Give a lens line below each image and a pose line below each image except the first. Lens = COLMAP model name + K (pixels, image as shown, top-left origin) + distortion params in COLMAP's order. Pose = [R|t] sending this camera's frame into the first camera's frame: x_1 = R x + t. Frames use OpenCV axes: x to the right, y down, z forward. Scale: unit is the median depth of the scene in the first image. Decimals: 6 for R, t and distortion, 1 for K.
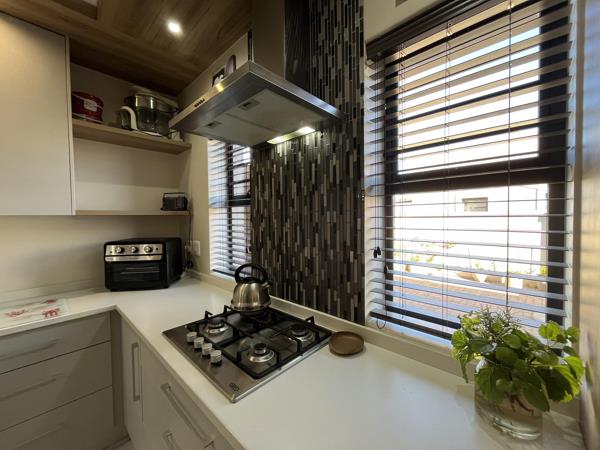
lens RADIAL K [[242.4, 0, 300.0], [0, 242.4, 225.0], [0, 0, 1]] dist [-0.001981, -0.000155]
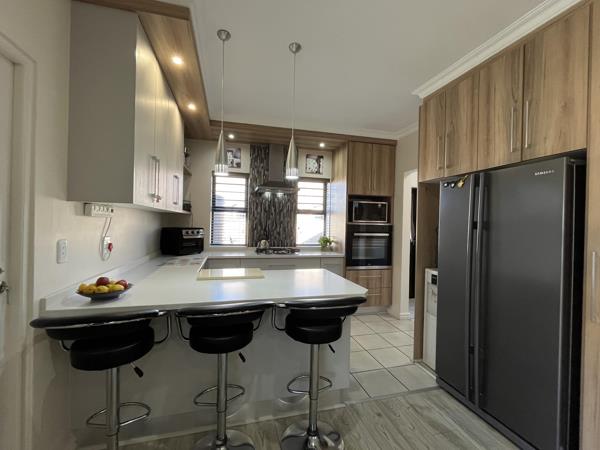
lens RADIAL K [[255.8, 0, 300.0], [0, 255.8, 225.0], [0, 0, 1]] dist [-0.000172, 0.000013]
pose [[0.534175, 0.020088, 0.845135, -2.318299], [-0.004301, 0.999769, -0.021045, 0.102672], [-0.845363, 0.007607, 0.534138, -0.921214]]
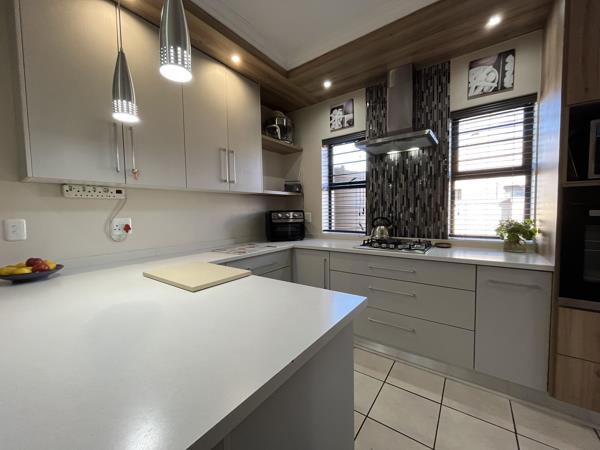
lens RADIAL K [[242.4, 0, 300.0], [0, 242.4, 225.0], [0, 0, 1]] dist [-0.001981, -0.000155]
pose [[0.993022, -0.012961, 0.117217, -0.957879], [0.010008, 0.999618, 0.025749, 0.151007], [-0.117506, -0.024396, 0.992772, -0.747800]]
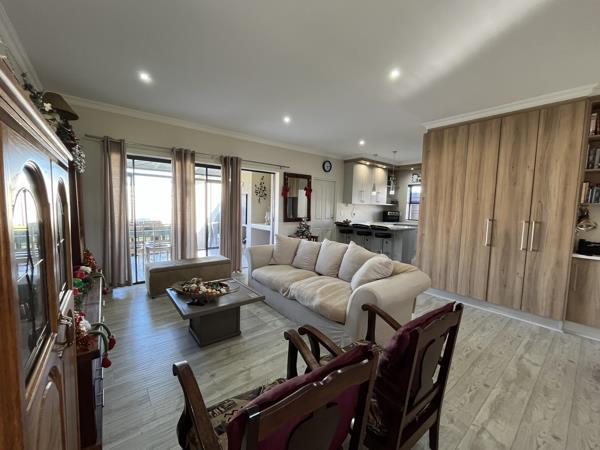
lens RADIAL K [[242.4, 0, 300.0], [0, 242.4, 225.0], [0, 0, 1]] dist [-0.001981, -0.000155]
pose [[0.988494, 0.049741, -0.142850, -2.113656], [-0.043189, 0.997884, 0.048605, 0.221651], [0.144965, -0.041876, 0.988550, -4.521359]]
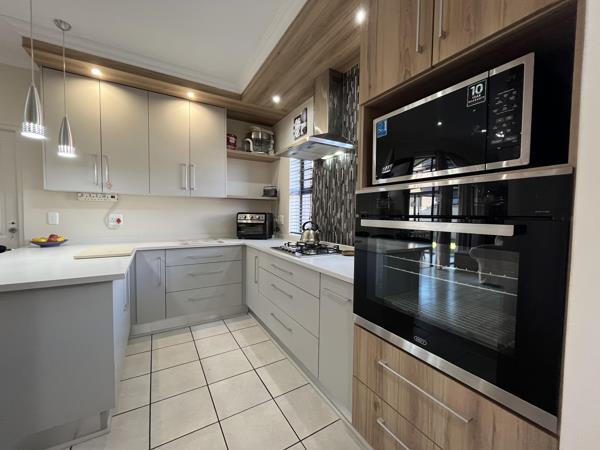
lens RADIAL K [[242.4, 0, 300.0], [0, 242.4, 225.0], [0, 0, 1]] dist [-0.001981, -0.000155]
pose [[0.958314, 0.037044, -0.283304, 0.246861], [-0.032503, 0.999257, 0.020712, 0.137208], [0.283861, -0.010640, 0.958806, -0.821030]]
